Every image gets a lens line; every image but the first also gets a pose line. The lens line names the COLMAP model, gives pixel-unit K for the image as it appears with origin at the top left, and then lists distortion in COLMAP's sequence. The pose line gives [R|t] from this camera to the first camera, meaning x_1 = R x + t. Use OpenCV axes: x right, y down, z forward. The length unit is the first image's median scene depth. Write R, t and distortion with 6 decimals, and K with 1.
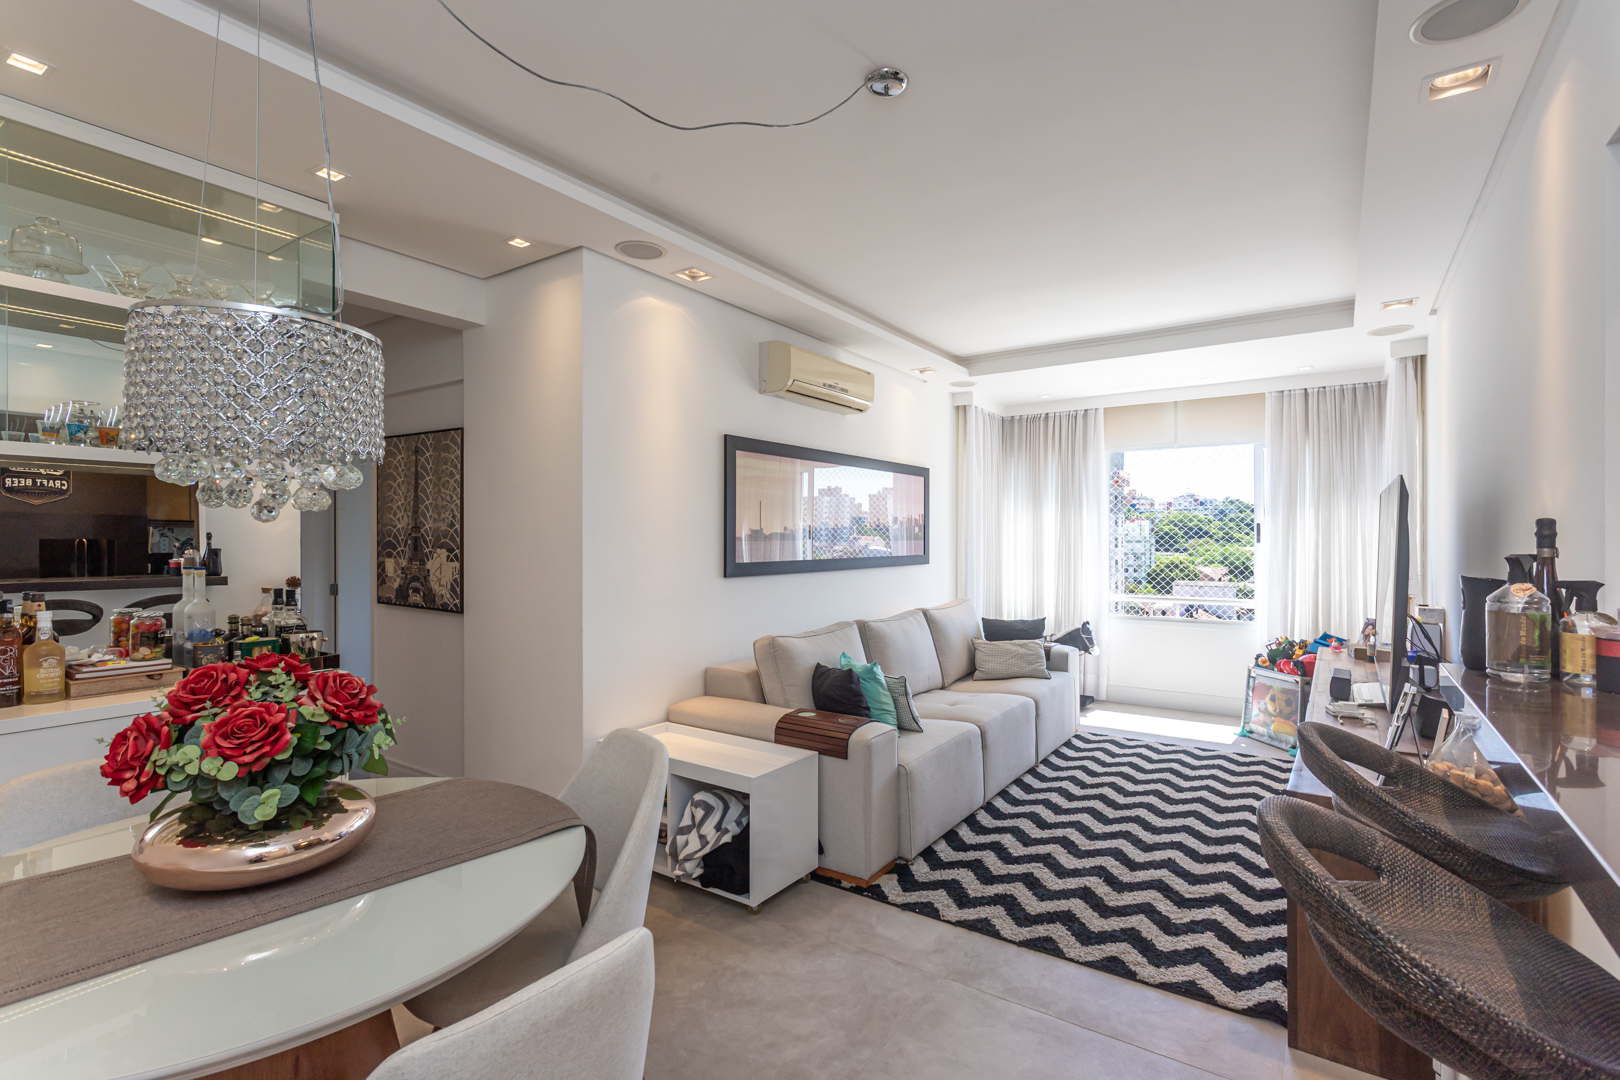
lens RADIAL K [[759.6, 0, 810.0], [0, 759.6, 540.0], [0, 0, 1]] dist [-0.000991, 0.001228]
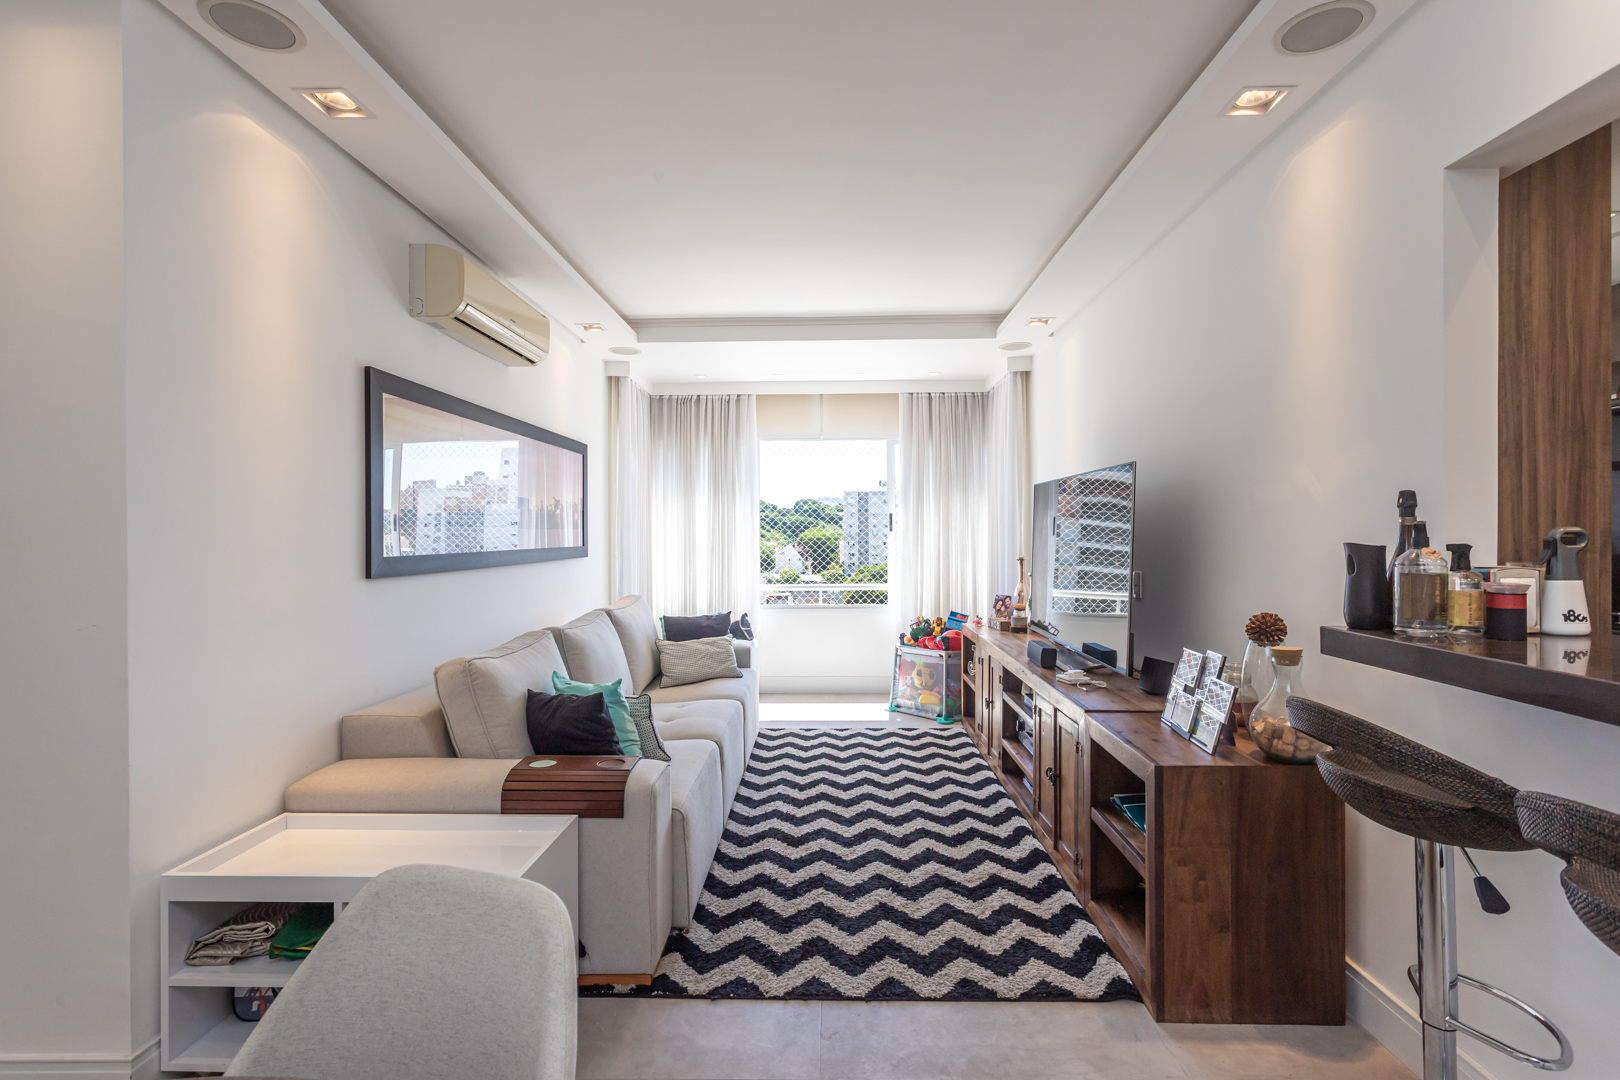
lens RADIAL K [[764.8, 0, 813.6], [0, 764.8, 538.9], [0, 0, 1]] dist [0.000570, 0.000706]
pose [[0.834103, -0.006877, 0.551566, -0.143202], [0.005663, 0.999976, 0.003904, 0.012821], [-0.551580, -0.000133, 0.834122, 0.199718]]
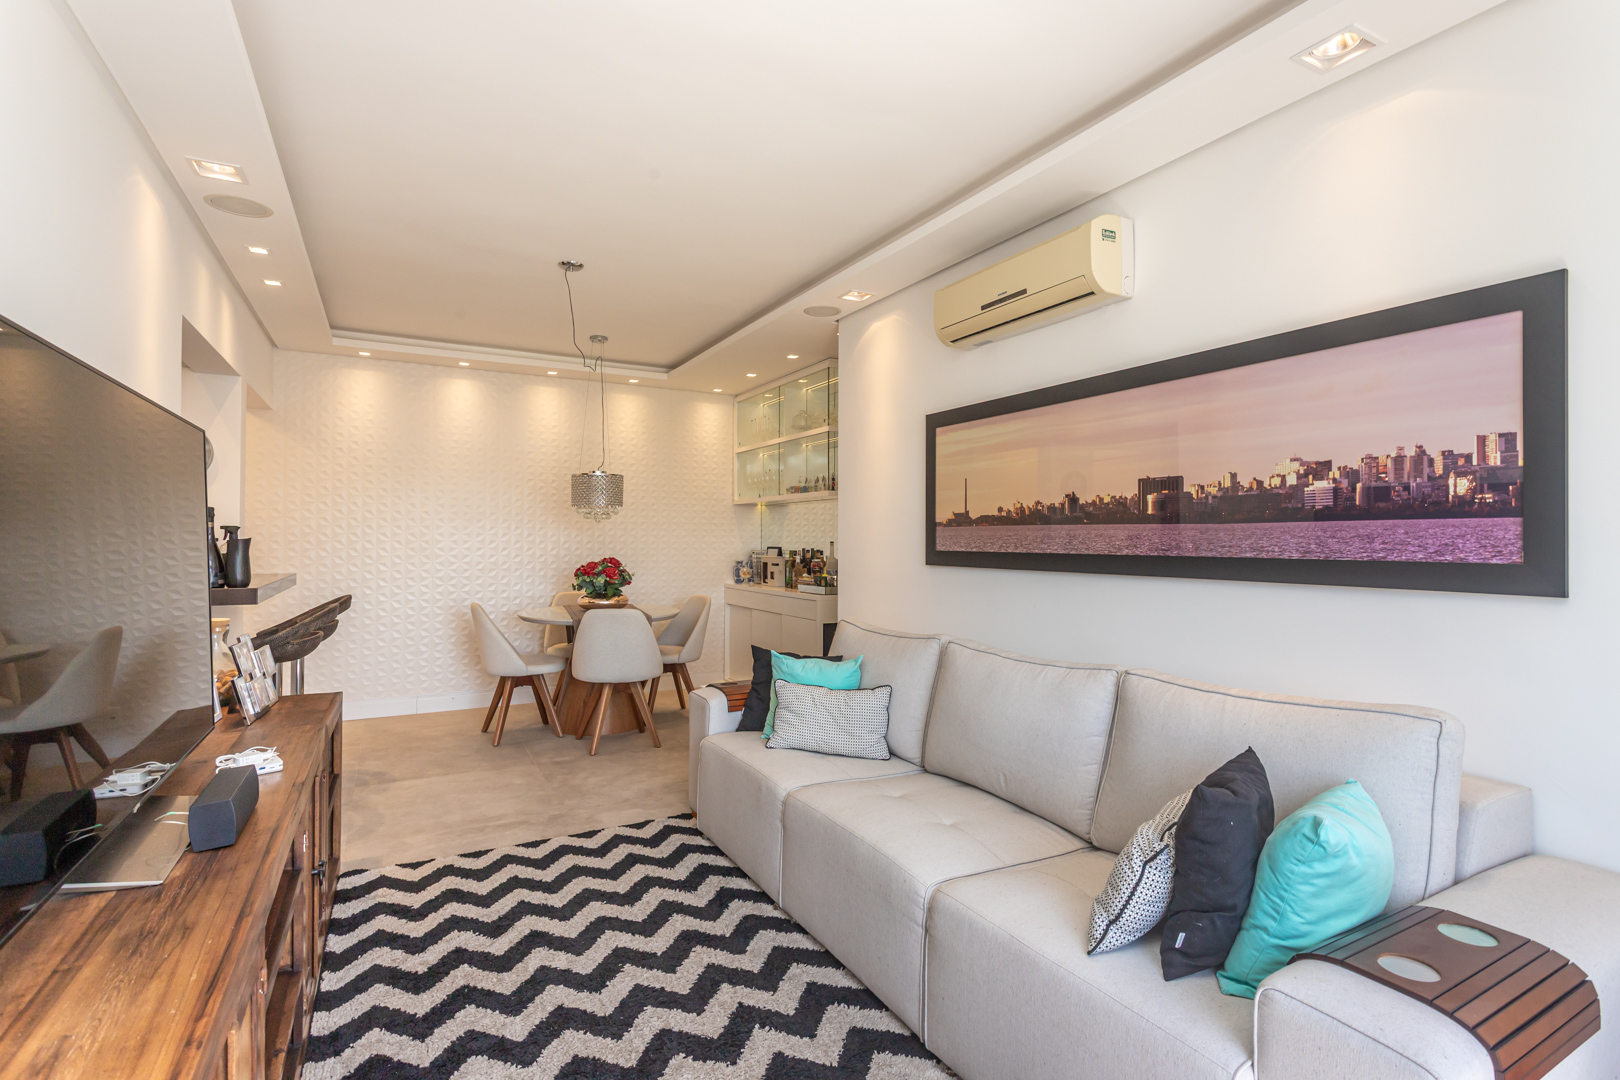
lens RADIAL K [[768.6, 0, 816.2], [0, 768.6, 536.2], [0, 0, 1]] dist [0.001130, 0.001561]
pose [[-0.445057, -0.001232, -0.895502, 0.750183], [-0.004358, 0.999990, 0.000791, 0.011992], [0.895492, 0.004254, -0.445058, 1.199308]]
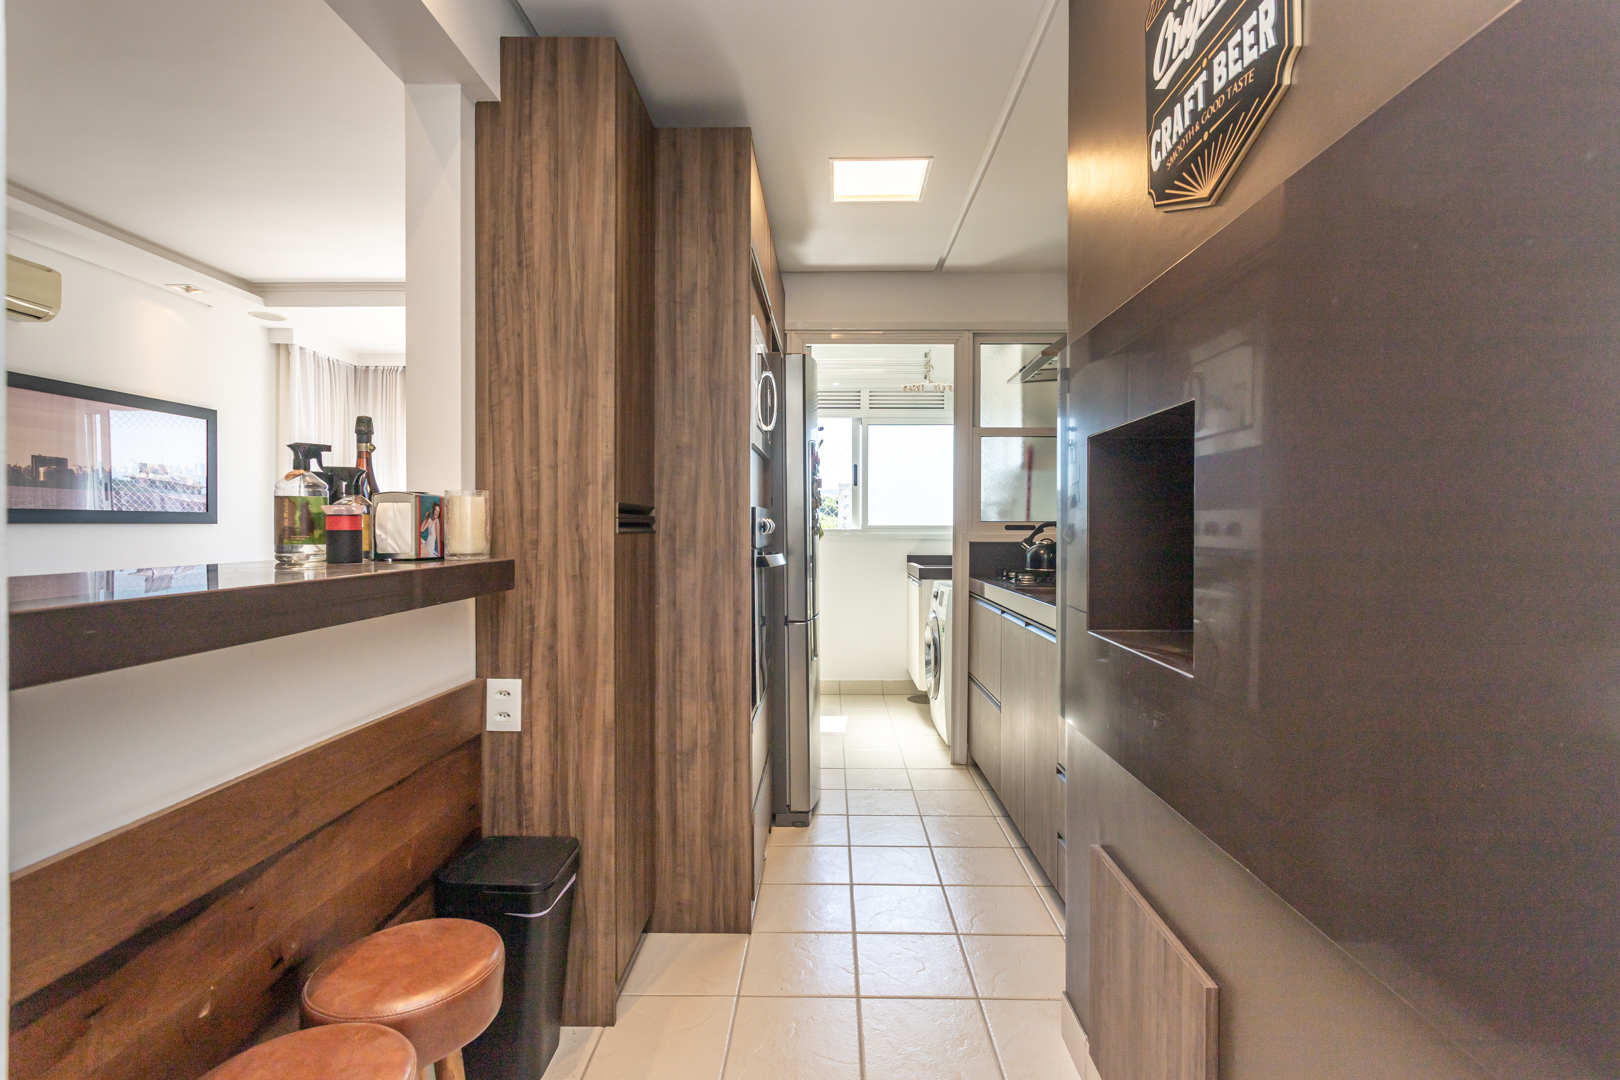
lens RADIAL K [[768.6, 0, 816.2], [0, 768.6, 536.2], [0, 0, 1]] dist [0.001130, 0.001561]
pose [[0.837557, -0.004627, 0.546330, 0.336259], [-0.000927, 0.999951, 0.009891, 0.049022], [-0.546349, -0.008791, 0.837512, -0.104463]]
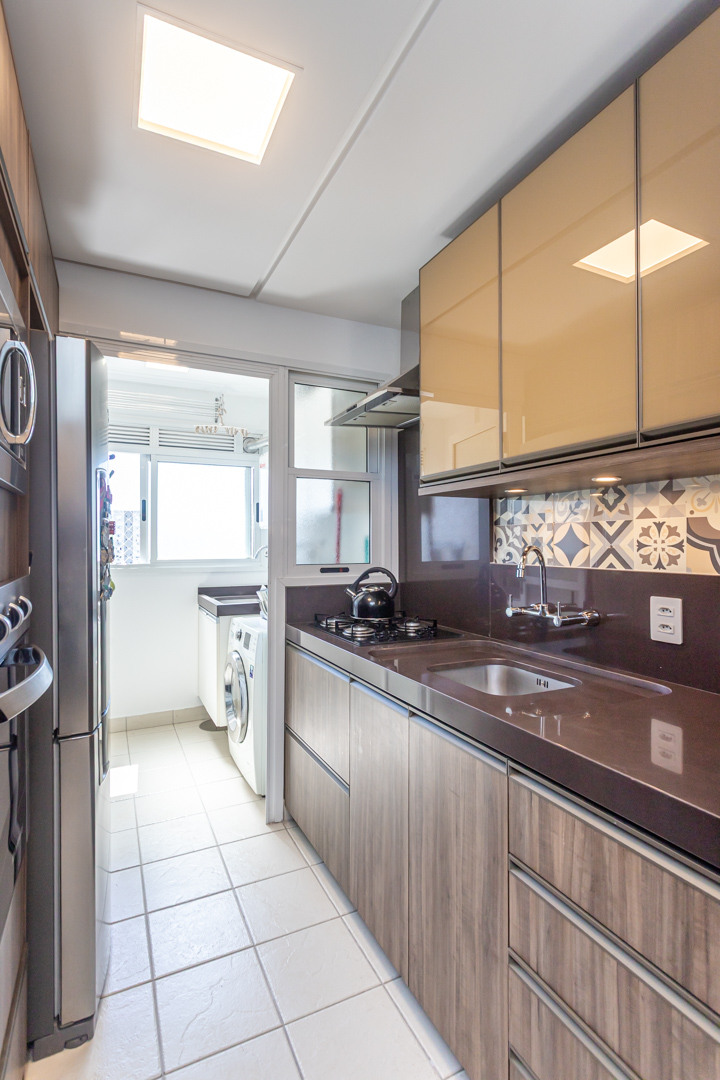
lens RADIAL K [[506.4, 0, 375.0], [0, 506.4, 535.7], [0, 0, 1]] dist [-0.000991, 0.001228]
pose [[0.468967, 0.010377, 0.883155, 0.525780], [0.004128, 0.999894, -0.013941, 0.015335], [-0.883206, 0.010184, 0.468875, 0.198995]]
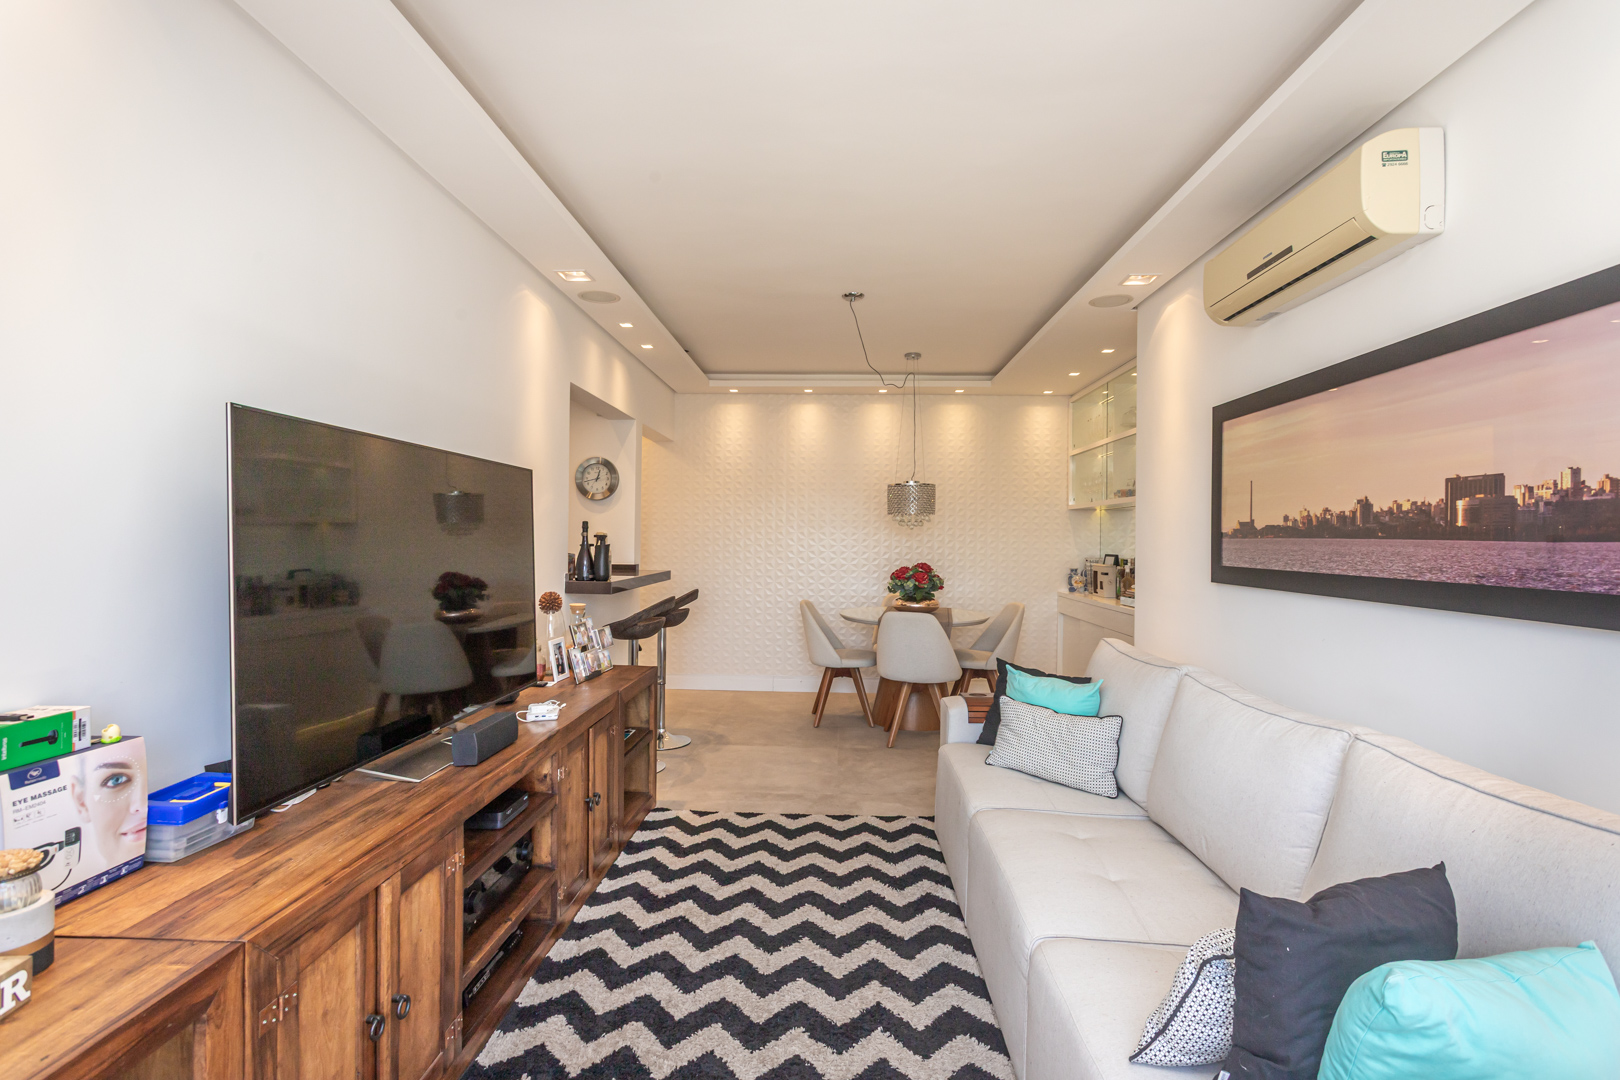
lens RADIAL K [[759.6, 0, 810.0], [0, 759.6, 540.0], [0, 0, 1]] dist [-0.000991, 0.001228]
pose [[-0.843478, -0.004034, -0.537149, 0.636647], [-0.009737, 0.999922, 0.007781, 0.001484], [0.537076, 0.011793, -0.843452, 1.337805]]
